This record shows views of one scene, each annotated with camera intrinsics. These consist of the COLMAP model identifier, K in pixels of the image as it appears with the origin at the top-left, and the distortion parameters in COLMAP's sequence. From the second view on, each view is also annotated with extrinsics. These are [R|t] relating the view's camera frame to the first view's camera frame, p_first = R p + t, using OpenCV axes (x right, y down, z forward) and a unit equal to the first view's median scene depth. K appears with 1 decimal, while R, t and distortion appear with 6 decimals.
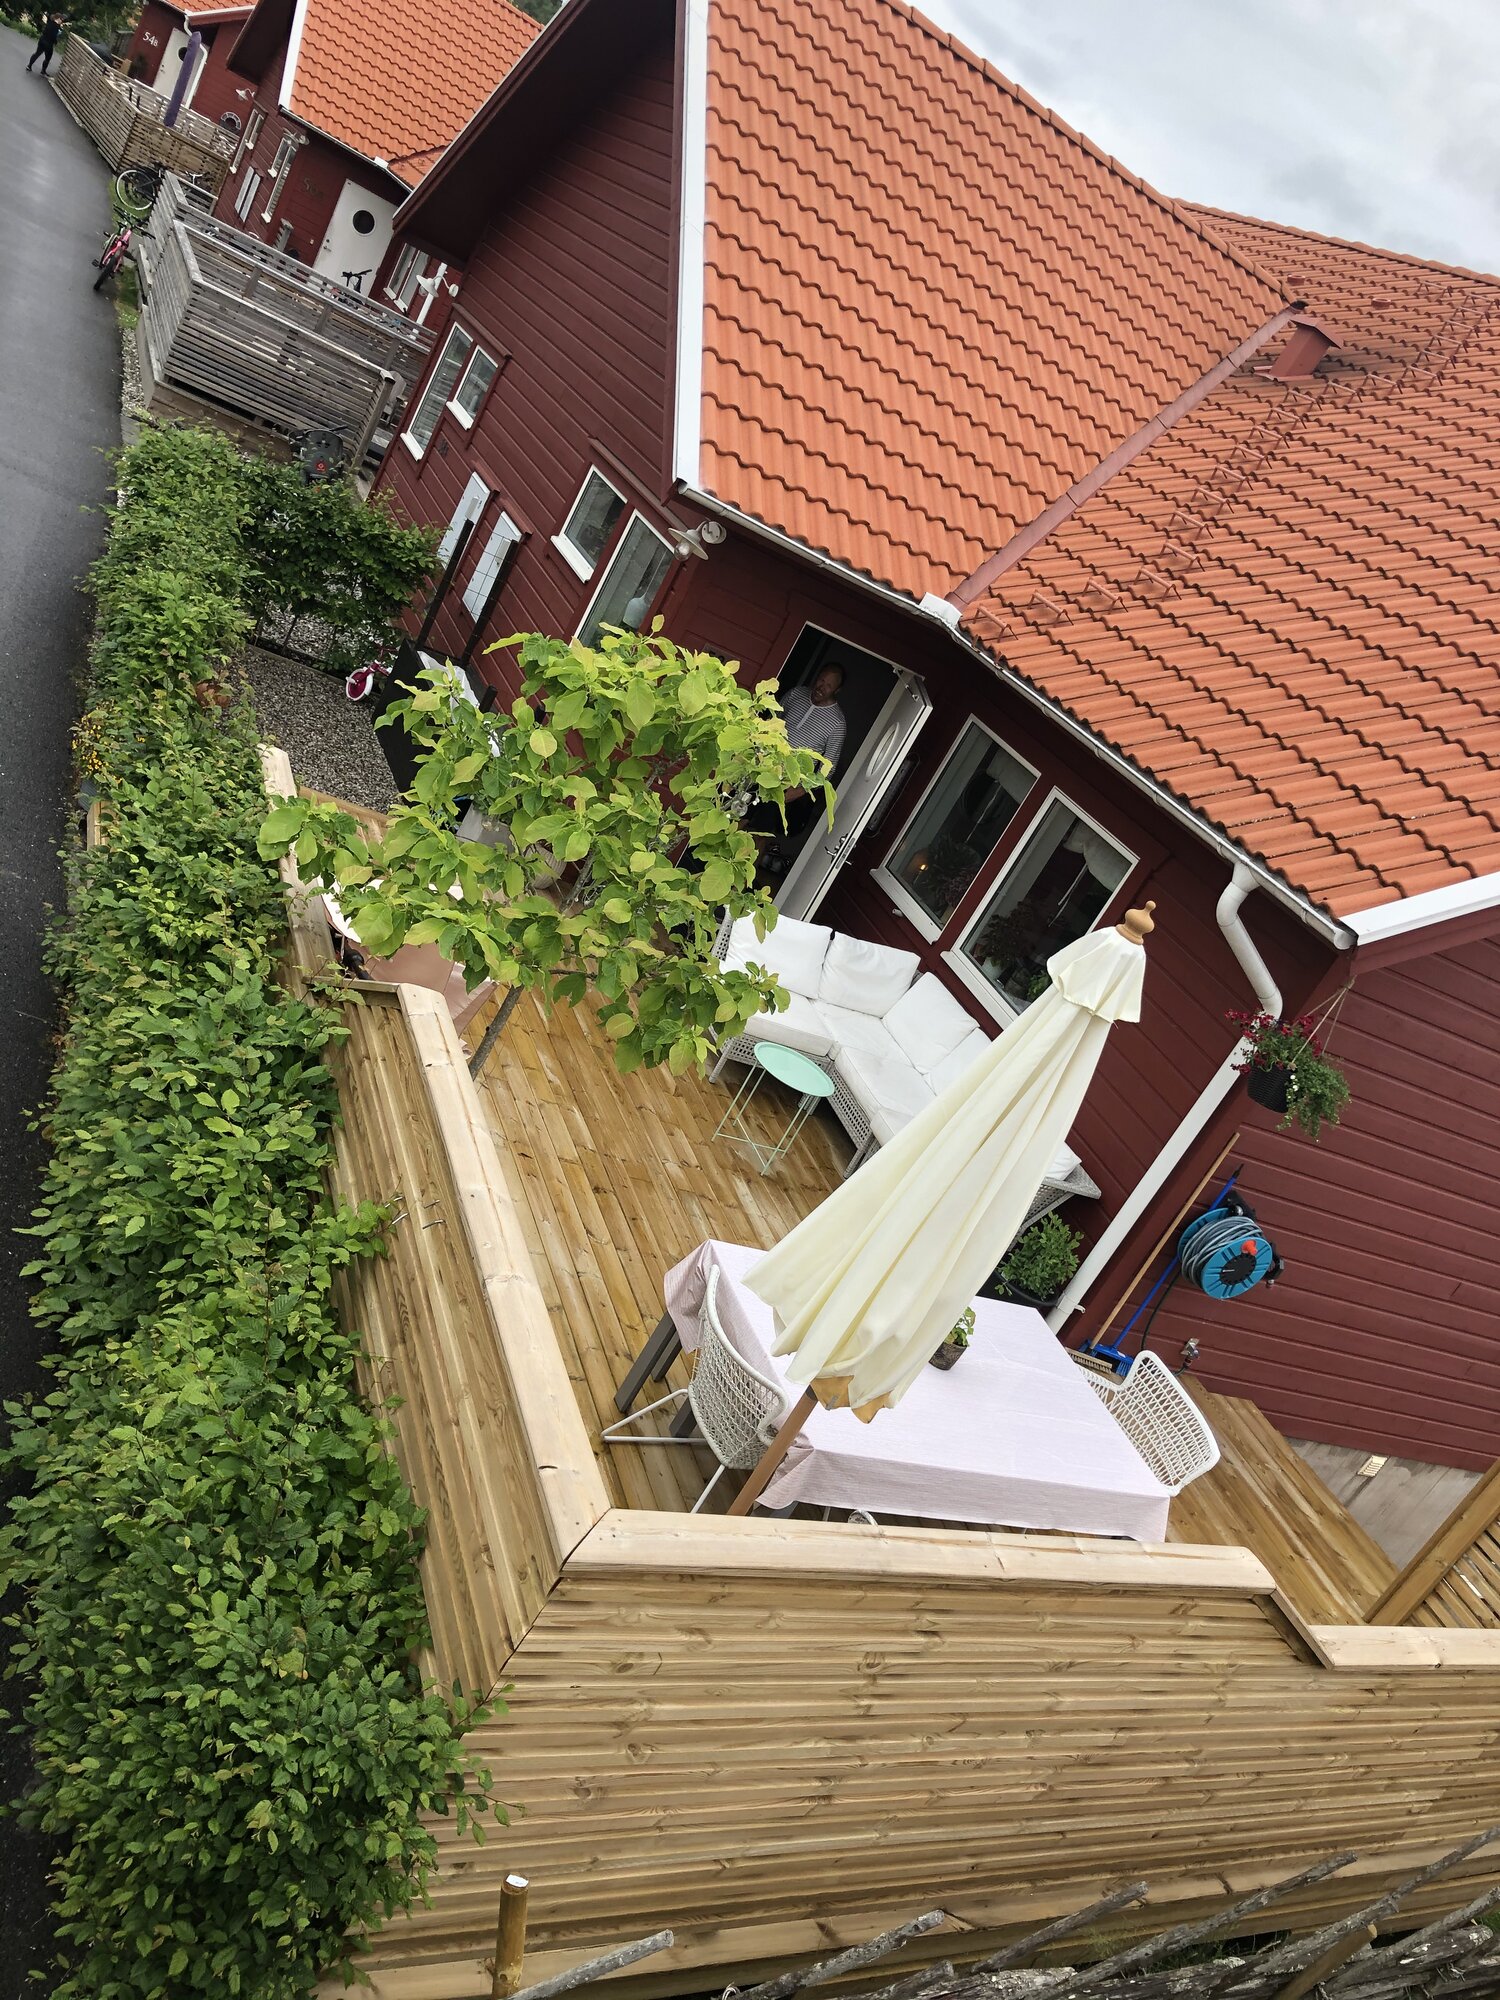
lens RADIAL K [[1648.2, 0, 722.9], [0, 1648.2, 1016.0], [0, 0, 1]] dist [-0.001634, 0.001232]
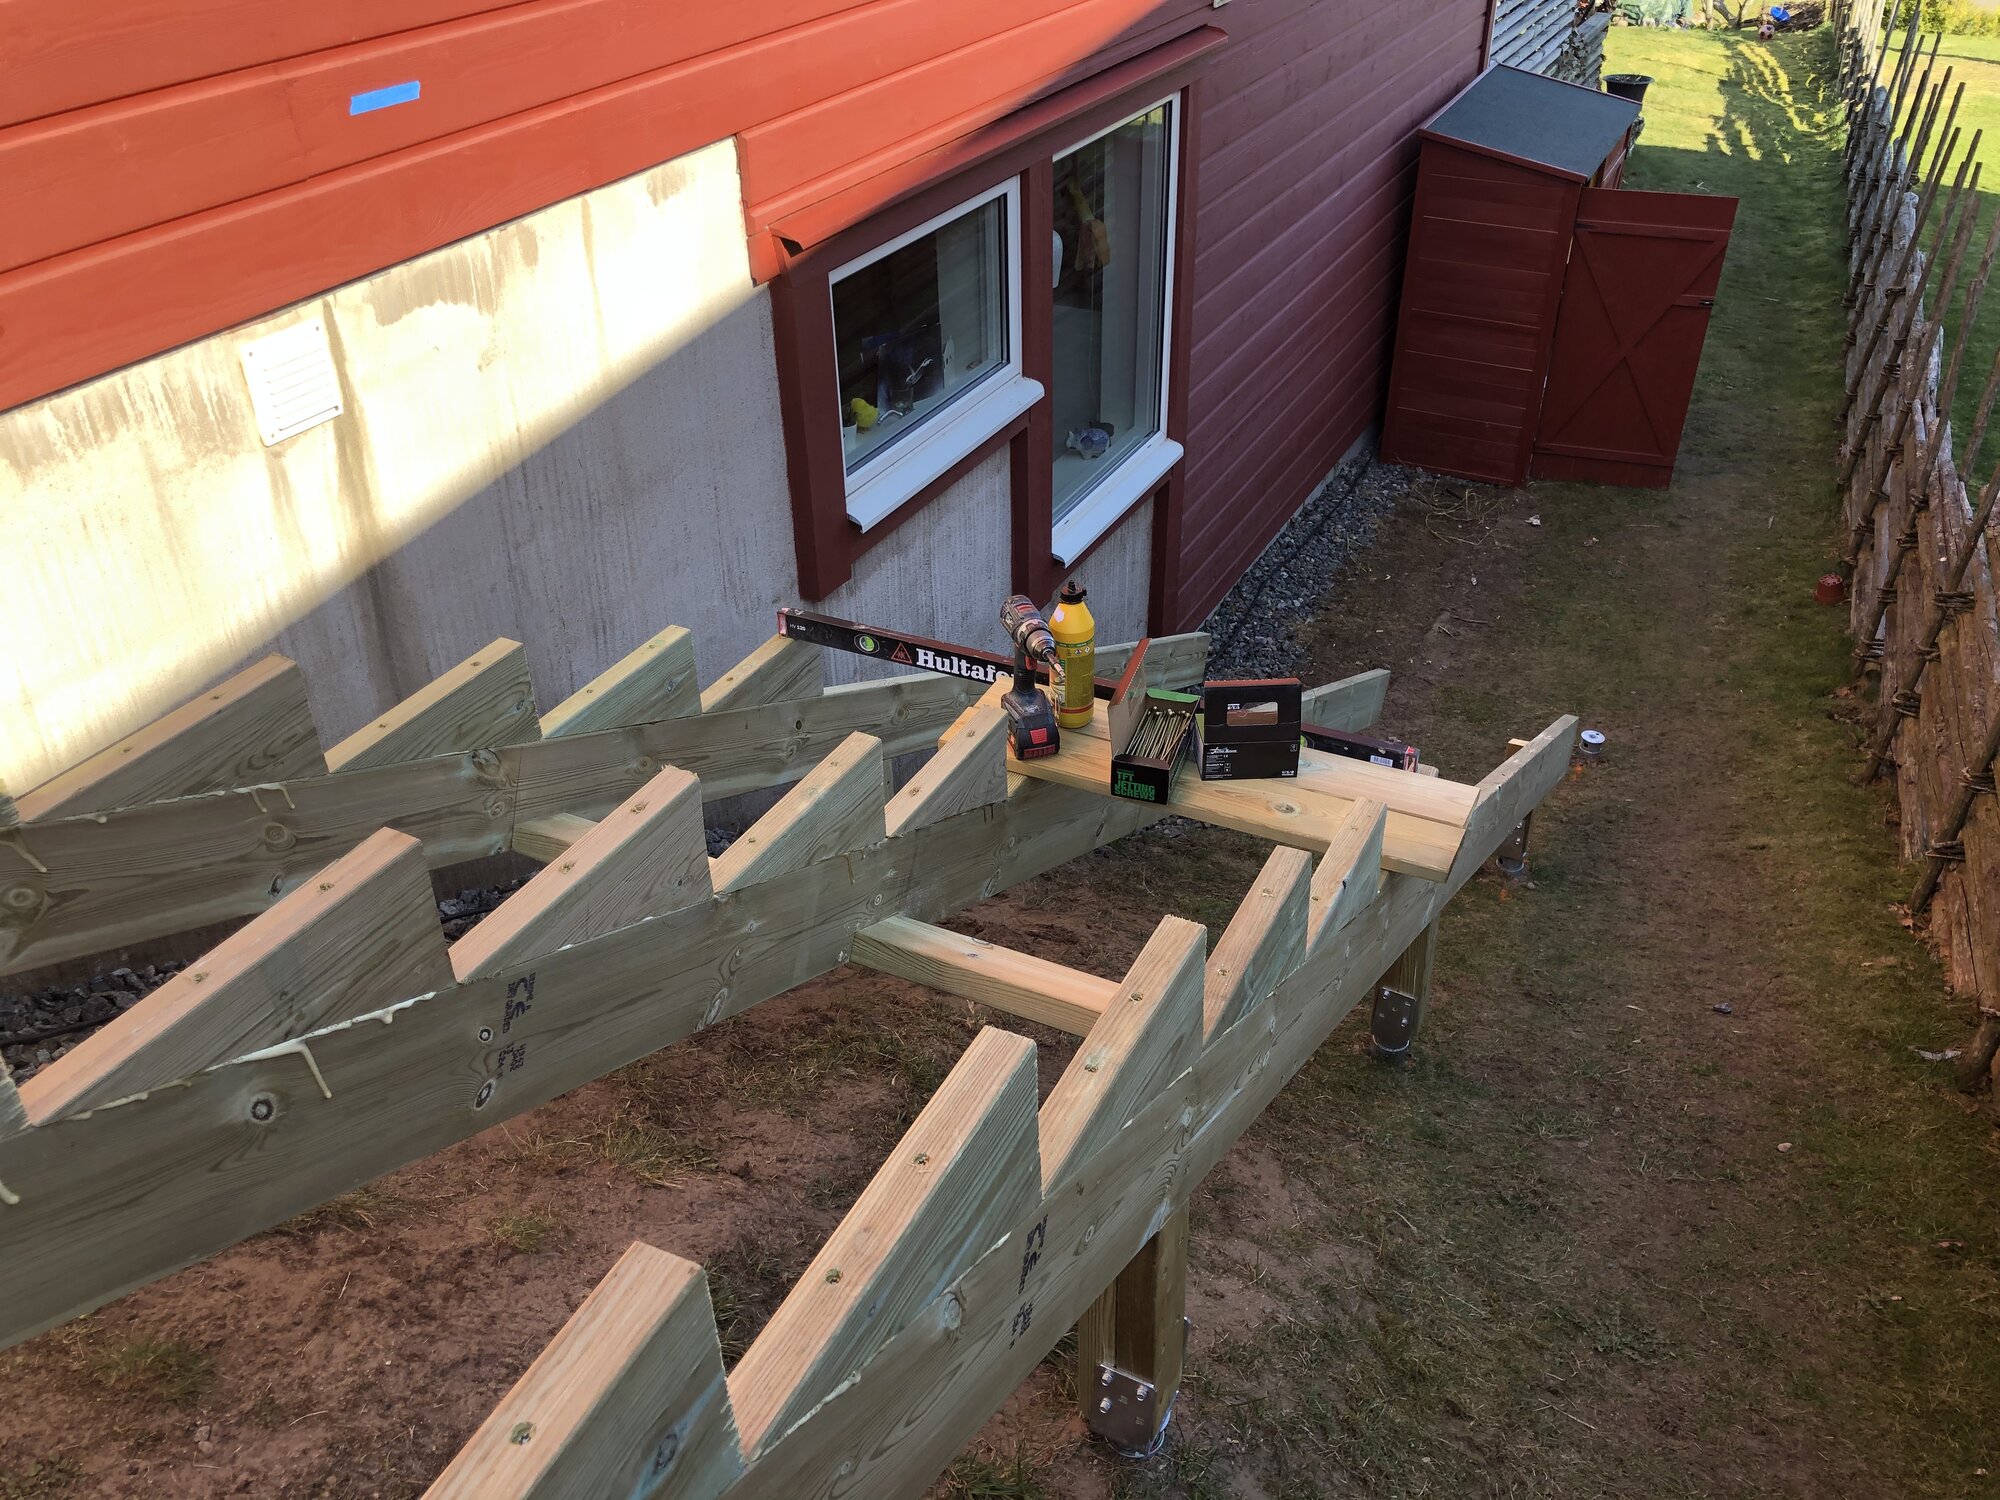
lens RADIAL K [[1648.2, 0, 1000.0], [0, 1648.2, 750.0], [0, 0, 1]] dist [-0.001634, 0.001232]
pose [[0.660453, -0.716519, 0.224507, 0.513085], [0.590590, 0.680352, 0.433964, 0.369305], [-0.463687, -0.154022, 0.872509, 1.013041]]
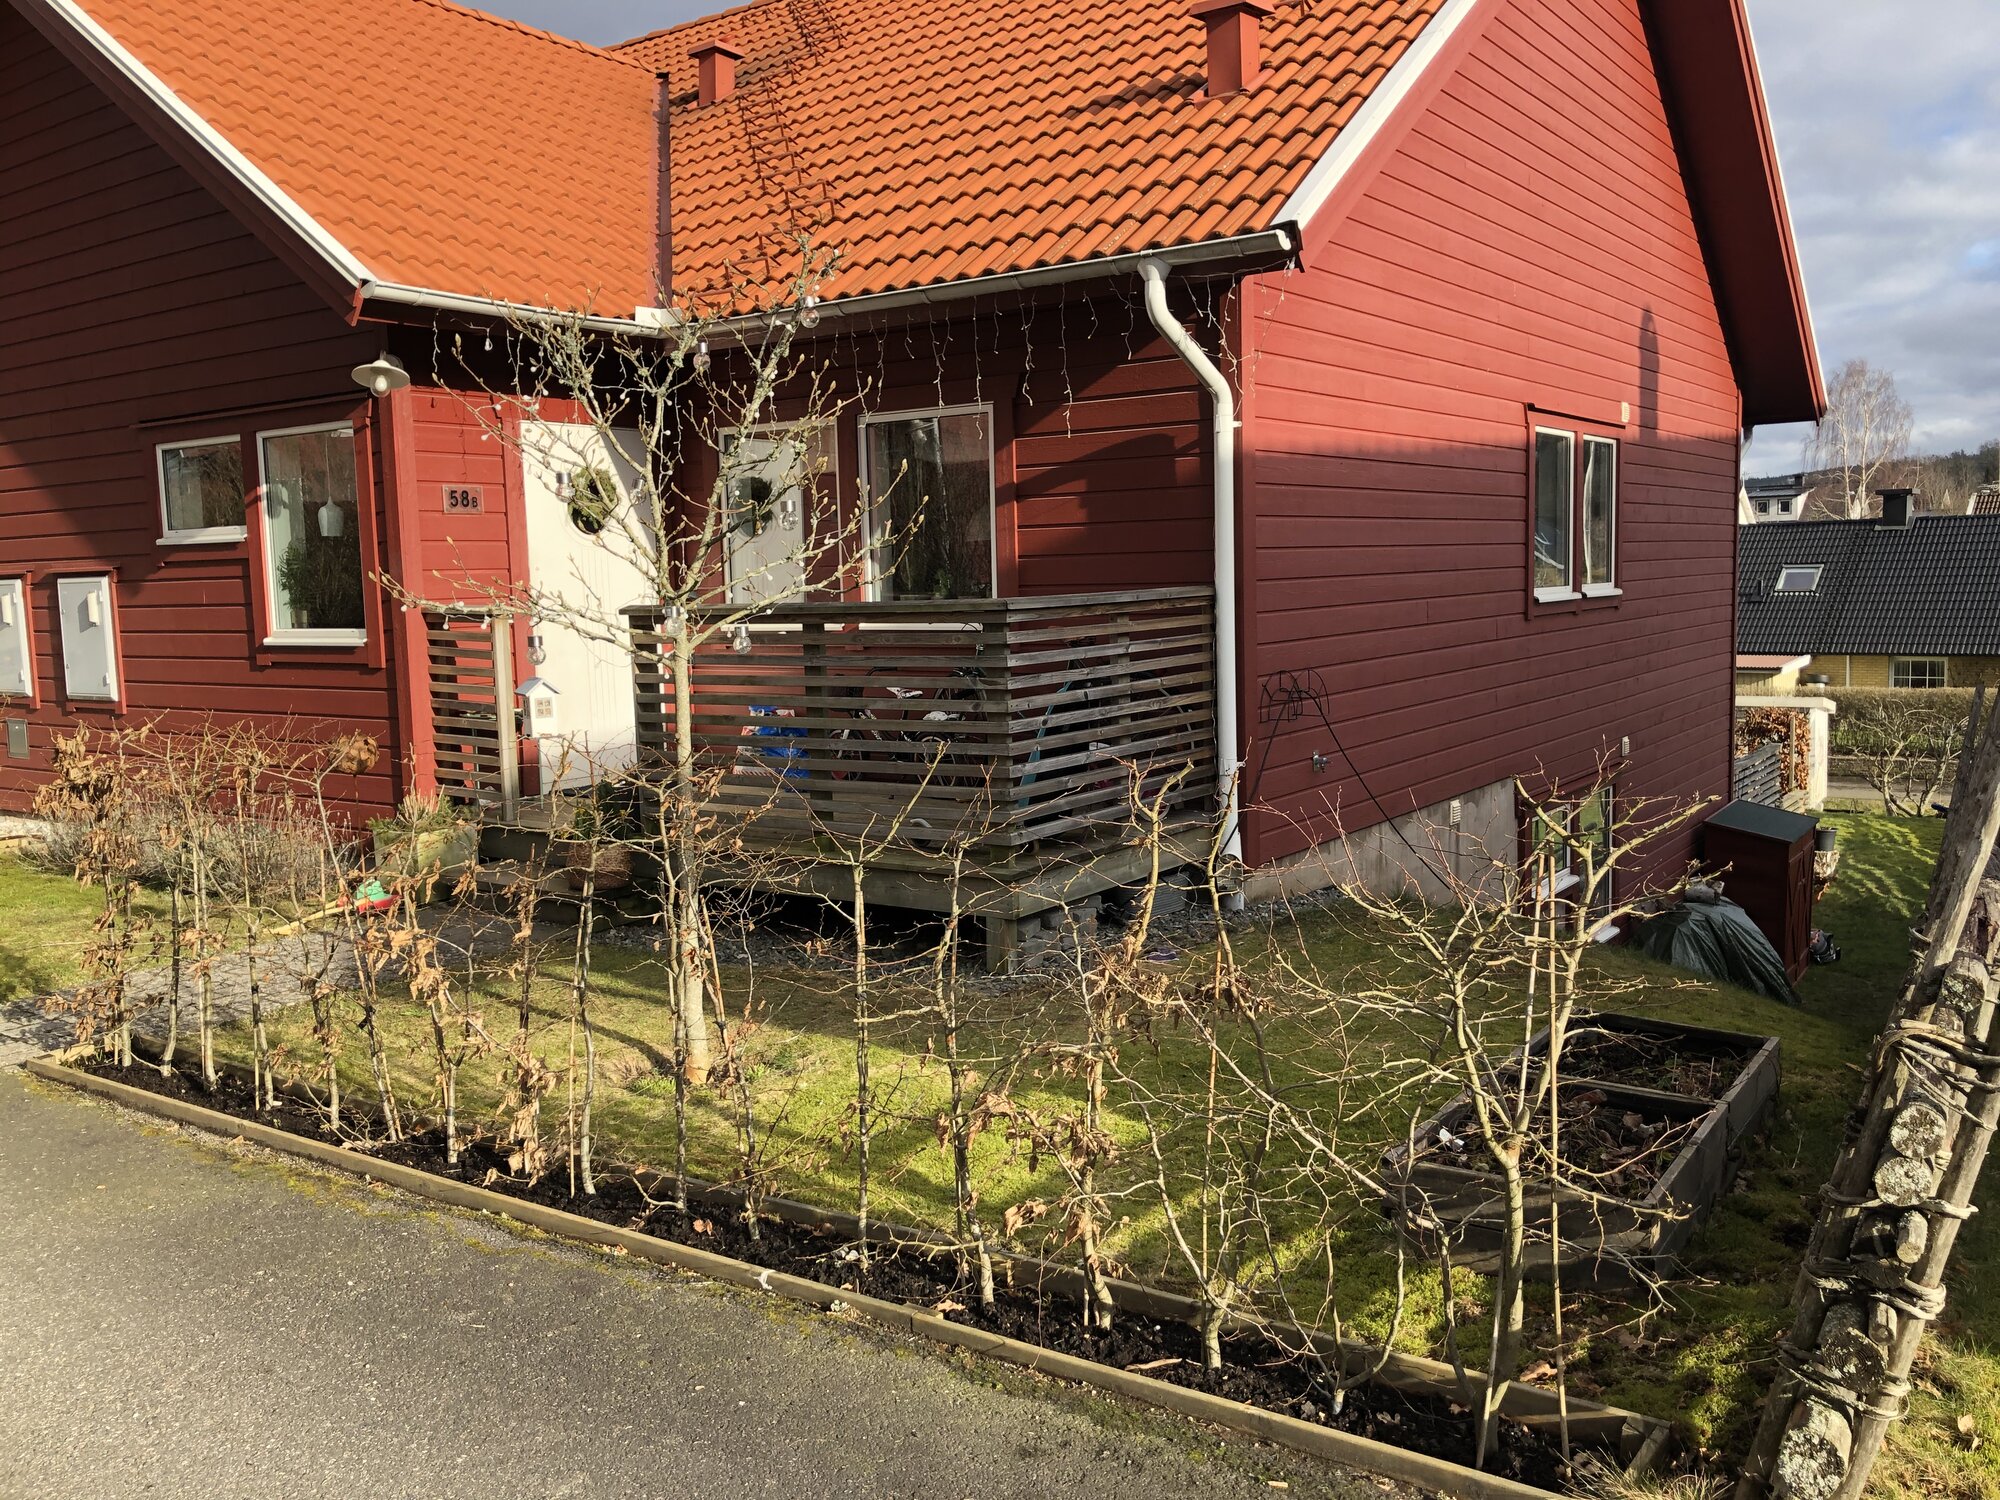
lens RADIAL K [[1648.2, 0, 1000.0], [0, 1648.2, 750.0], [0, 0, 1]] dist [-0.001634, 0.001232]
pose [[0.734543, -0.531315, 0.422079, -0.343676], [0.589415, 0.807782, -0.008917, 0.107787], [-0.336210, 0.255329, 0.906515, 0.173029]]
